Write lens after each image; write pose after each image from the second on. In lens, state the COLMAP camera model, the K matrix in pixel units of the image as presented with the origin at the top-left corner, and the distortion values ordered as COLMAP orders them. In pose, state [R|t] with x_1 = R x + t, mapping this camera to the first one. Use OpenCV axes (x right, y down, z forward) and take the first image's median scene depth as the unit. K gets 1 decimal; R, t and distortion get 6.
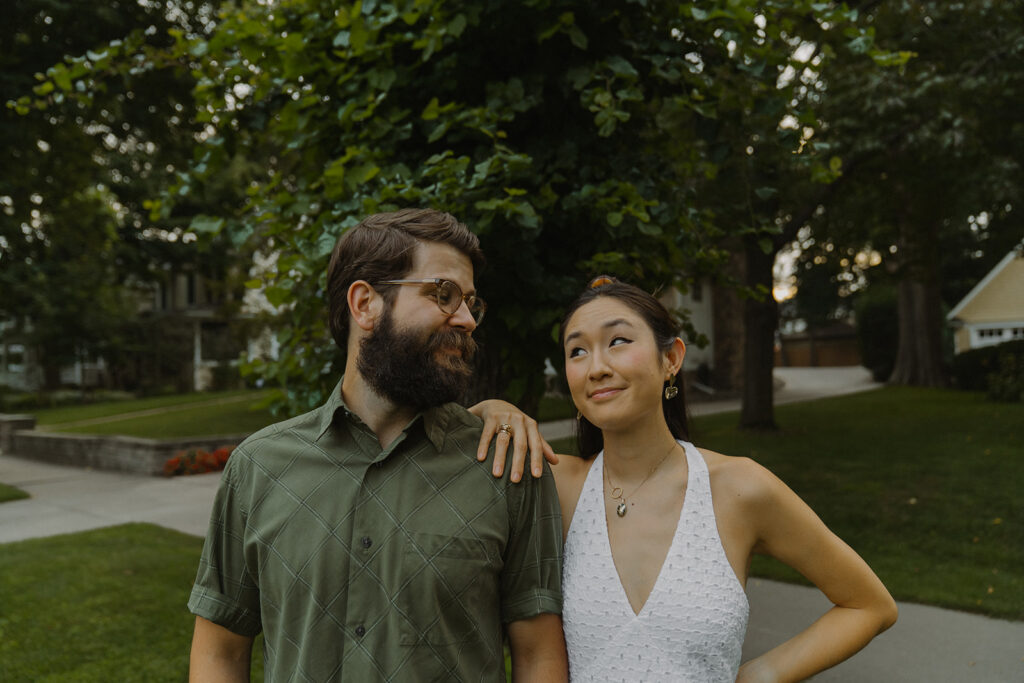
lens RADIAL K [[854.8, 0, 510.8], [0, 854.8, 398.1], [0, 0, 1]] dist [-0.004830, 0.005391]
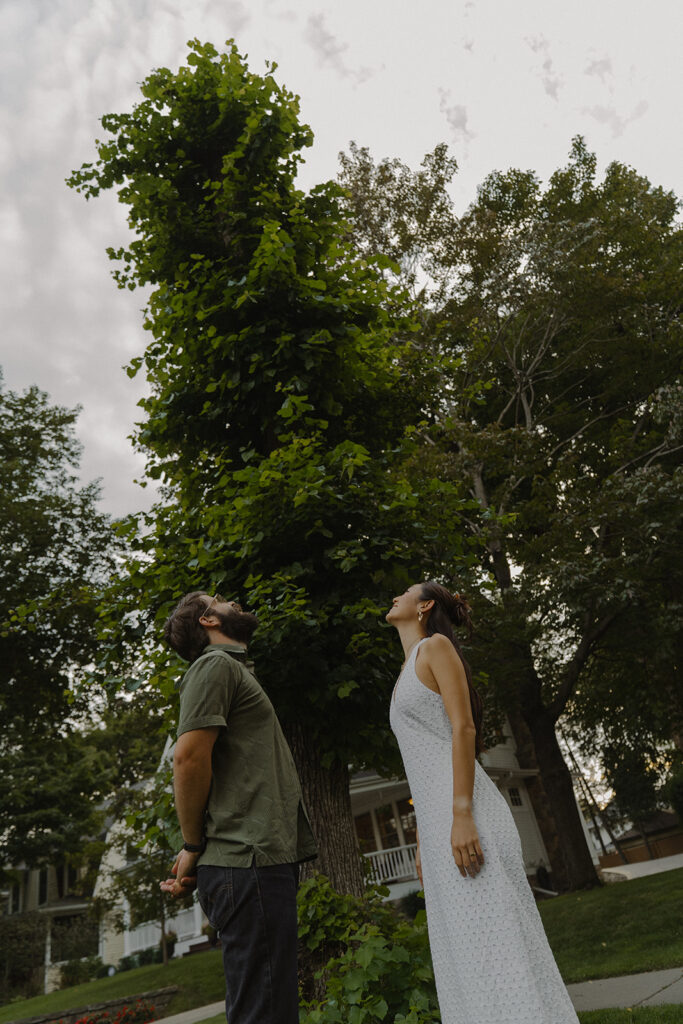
lens RADIAL K [[854.8, 0, 342.0], [0, 854.8, 501.5], [0, 0, 1]] dist [-0.004830, 0.005391]
pose [[0.987815, -0.149757, 0.042362, 0.022247], [0.148899, 0.830178, -0.537246, 0.243901], [0.045288, 0.537007, 0.842361, -0.268370]]
